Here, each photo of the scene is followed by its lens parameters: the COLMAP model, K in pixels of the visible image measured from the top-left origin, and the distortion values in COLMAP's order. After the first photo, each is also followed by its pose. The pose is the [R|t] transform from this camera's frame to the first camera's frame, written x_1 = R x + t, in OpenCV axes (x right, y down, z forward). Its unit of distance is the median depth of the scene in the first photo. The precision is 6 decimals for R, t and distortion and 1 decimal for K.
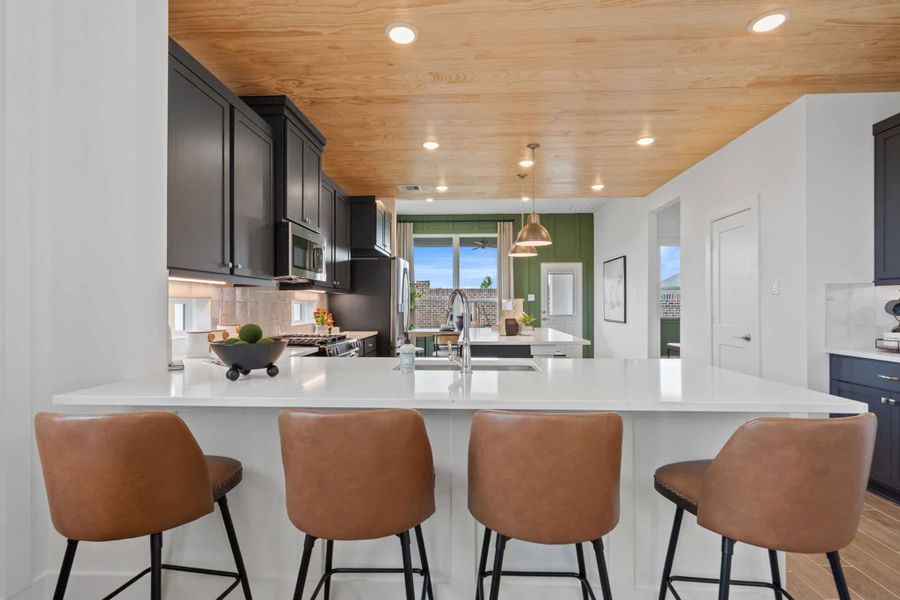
lens RADIAL K [[410.0, 0, 452.9], [0, 410.0, 303.8], [0, 0, 1]] dist [0.000746, 0.000098]
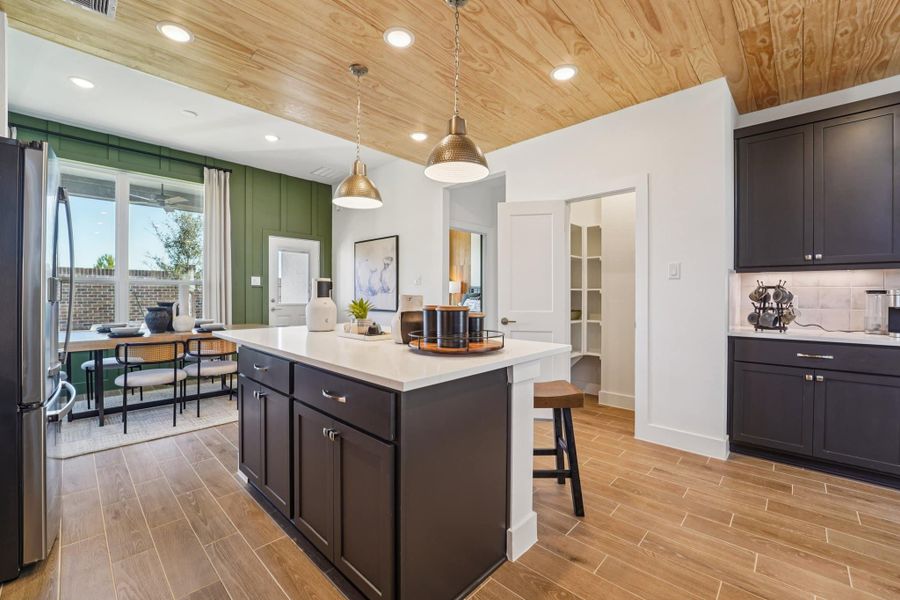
lens RADIAL K [[370.1, 0, 449.4], [0, 370.1, 297.5], [0, 0, 1]] dist [-0.013725, -0.000367]
pose [[0.659921, -0.006343, 0.751308, -0.079747], [-0.004307, 0.999916, 0.012225, 0.004915], [-0.751323, -0.011303, 0.659838, 0.297487]]
